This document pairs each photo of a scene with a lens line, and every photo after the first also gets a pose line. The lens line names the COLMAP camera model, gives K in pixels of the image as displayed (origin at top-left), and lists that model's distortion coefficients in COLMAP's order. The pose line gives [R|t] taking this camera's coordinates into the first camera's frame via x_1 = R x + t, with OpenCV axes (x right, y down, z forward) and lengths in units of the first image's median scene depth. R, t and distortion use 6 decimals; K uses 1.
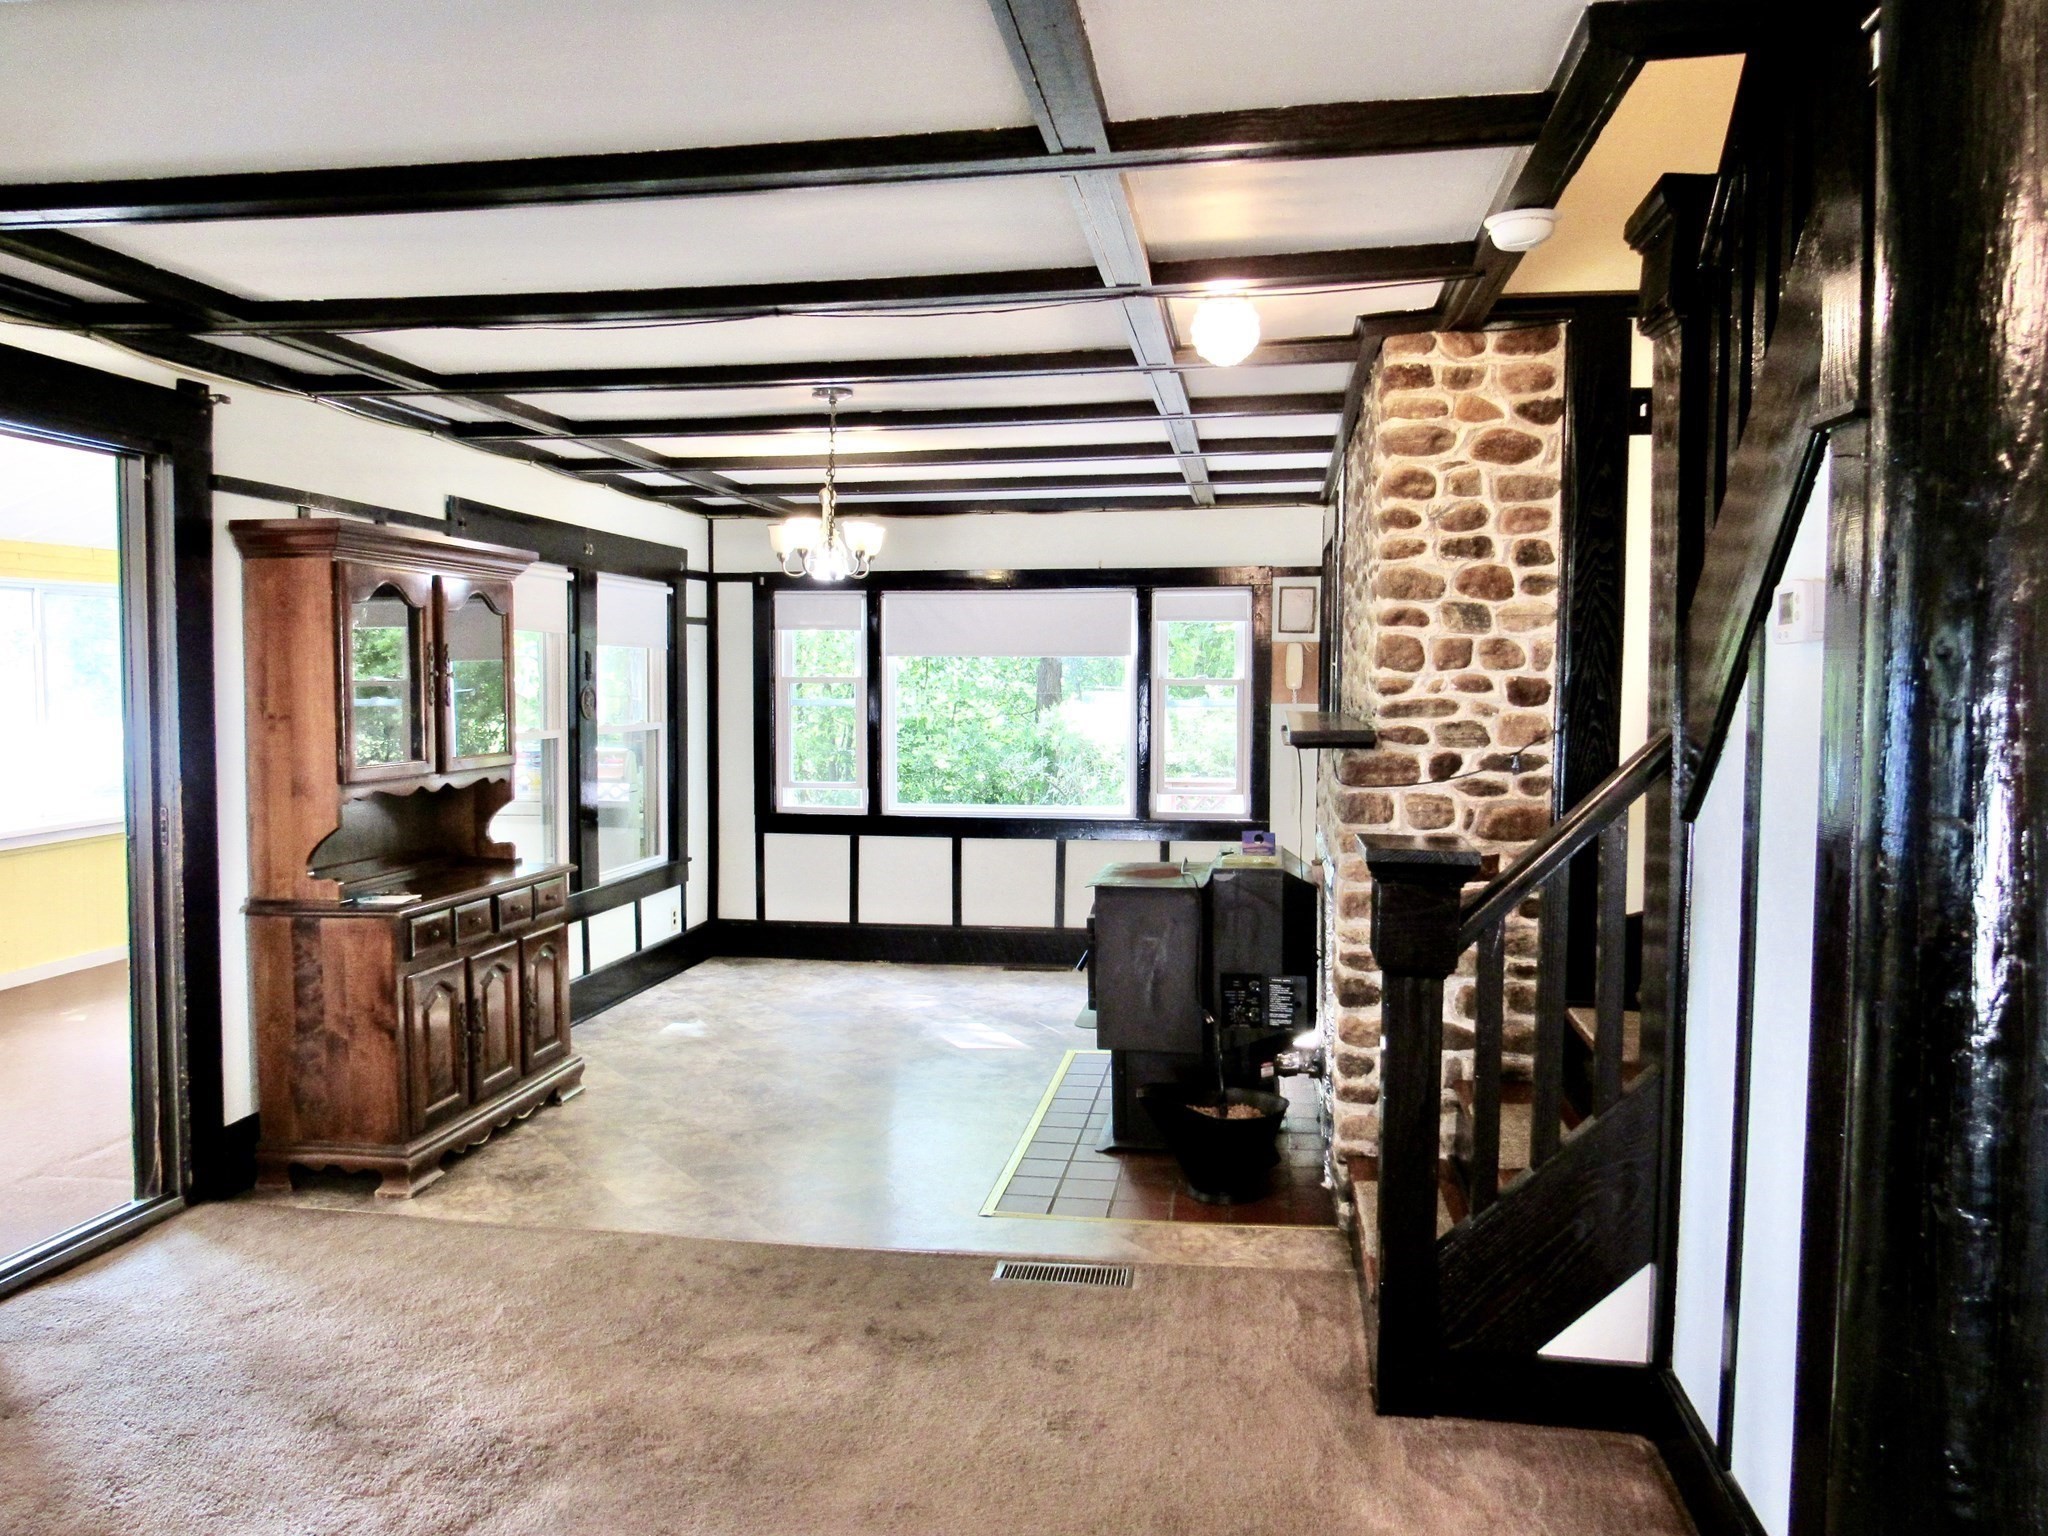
lens RADIAL K [[1483.0, 0, 1024.0], [0, 1483.0, 768.0], [0, 0, 1]] dist [0.000448, -0.001523]
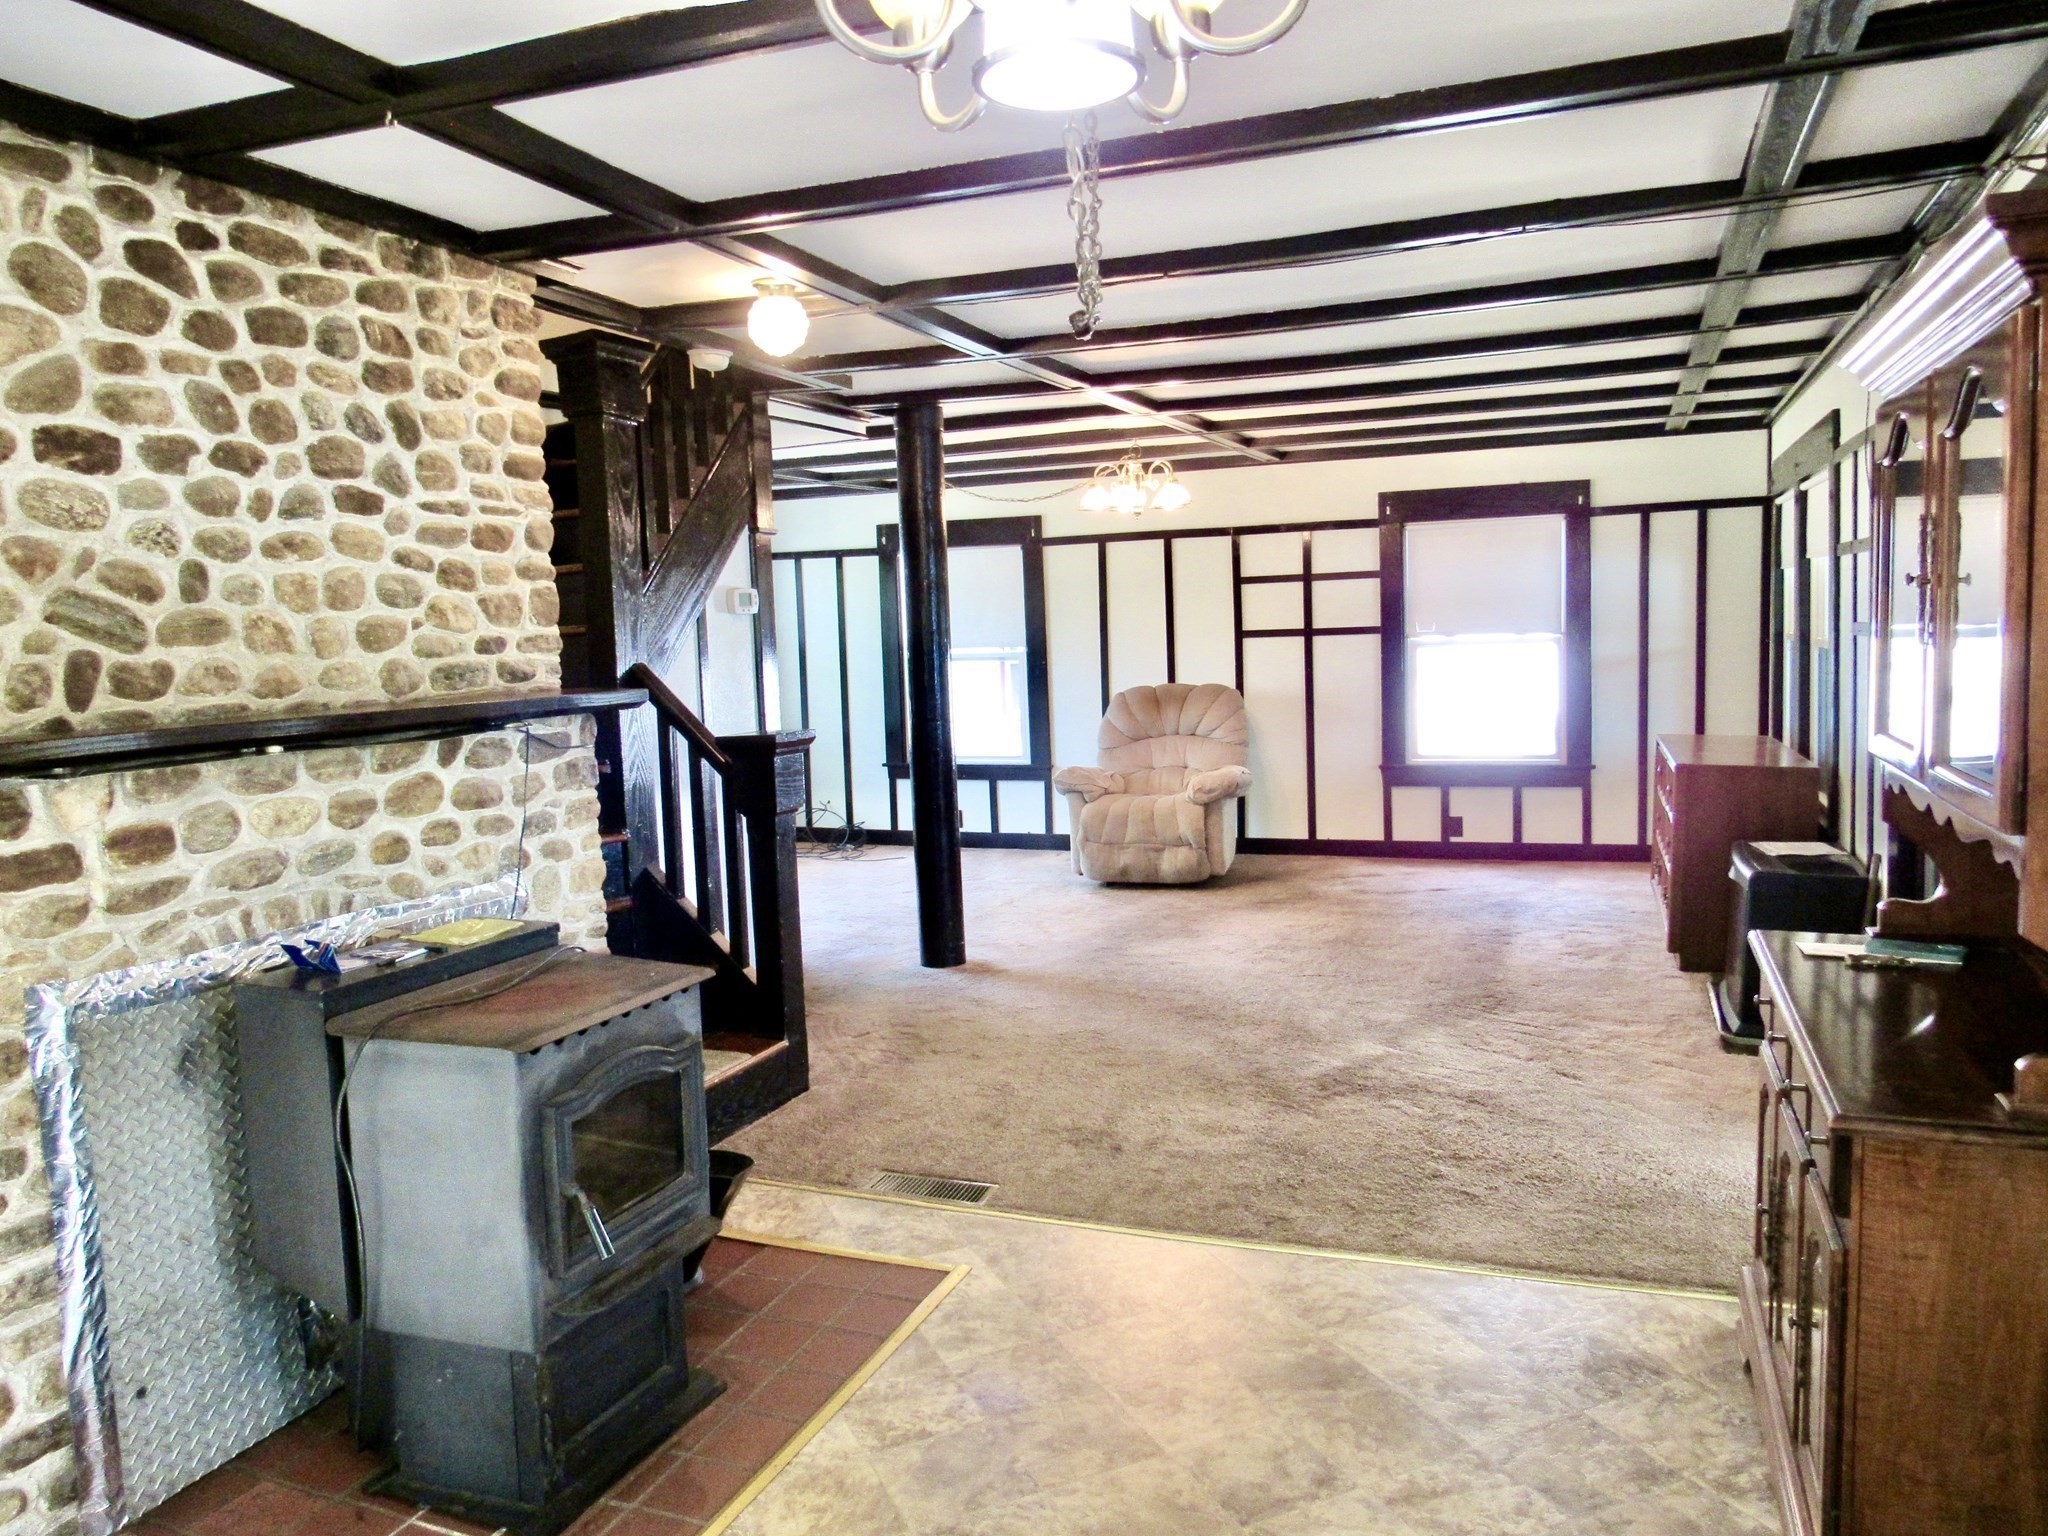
lens RADIAL K [[1483.0, 0, 1024.0], [0, 1483.0, 768.0], [0, 0, 1]] dist [0.000448, -0.001523]
pose [[-0.976894, 0.013689, 0.213286, -0.268495], [0.047268, 0.987073, 0.153143, -0.116435], [-0.208432, 0.159686, -0.964913, 1.956235]]
